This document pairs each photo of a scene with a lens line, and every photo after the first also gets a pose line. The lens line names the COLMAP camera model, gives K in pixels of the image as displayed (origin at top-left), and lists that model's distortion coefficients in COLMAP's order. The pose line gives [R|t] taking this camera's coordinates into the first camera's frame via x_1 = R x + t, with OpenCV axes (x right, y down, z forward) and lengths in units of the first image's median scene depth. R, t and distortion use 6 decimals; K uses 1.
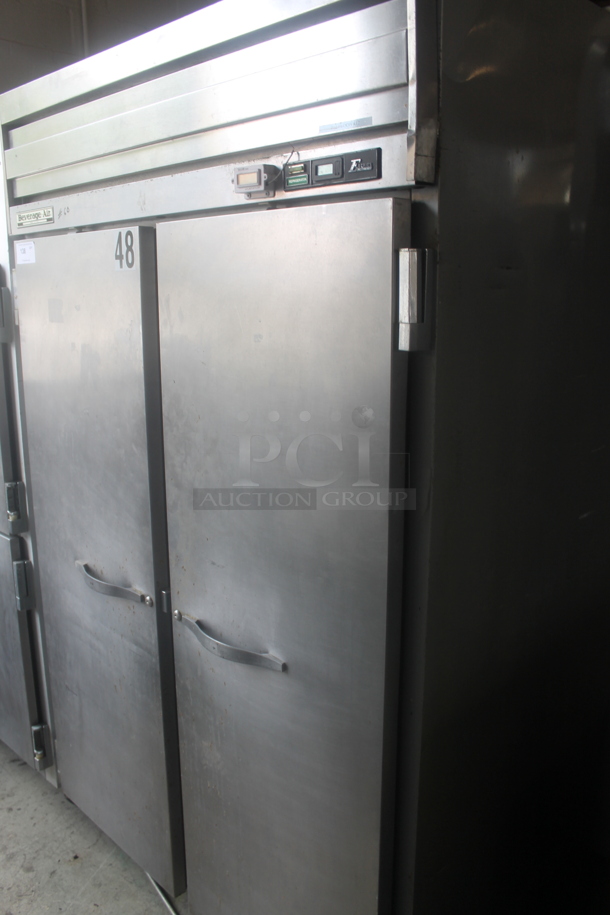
lens RADIAL K [[778.0, 0, 305.0], [0, 778.0, 457.5], [0, 0, 1]] dist [-0.161767, 0.127697]
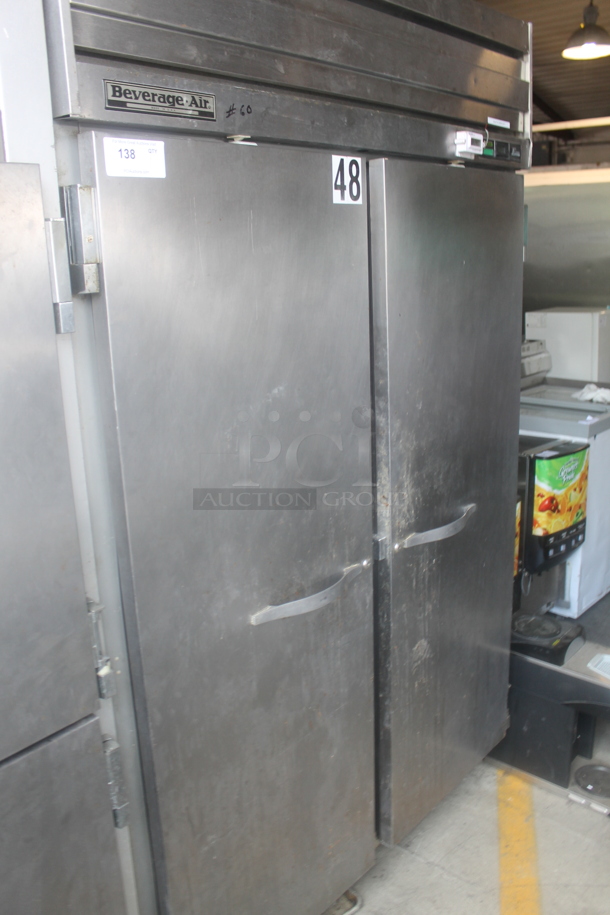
lens RADIAL K [[778.0, 0, 305.0], [0, 778.0, 457.5], [0, 0, 1]] dist [-0.161767, 0.127697]
pose [[-0.057104, -0.252588, 0.965887, -1.169884], [0.256270, 0.931342, 0.258705, -0.213202], [-0.964917, 0.262301, 0.011548, 1.120267]]
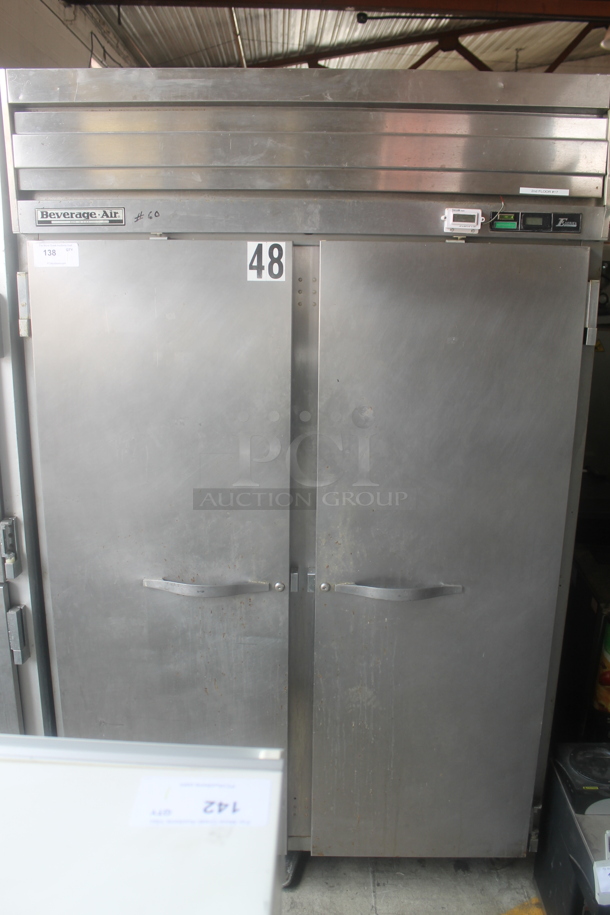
lens RADIAL K [[778.0, 0, 305.0], [0, 778.0, 457.5], [0, 0, 1]] dist [-0.161767, 0.127697]
pose [[0.720619, -0.161032, 0.674371, -0.958566], [0.136998, 0.986548, 0.089183, -0.091724], [-0.679661, 0.028121, 0.732987, 0.190515]]
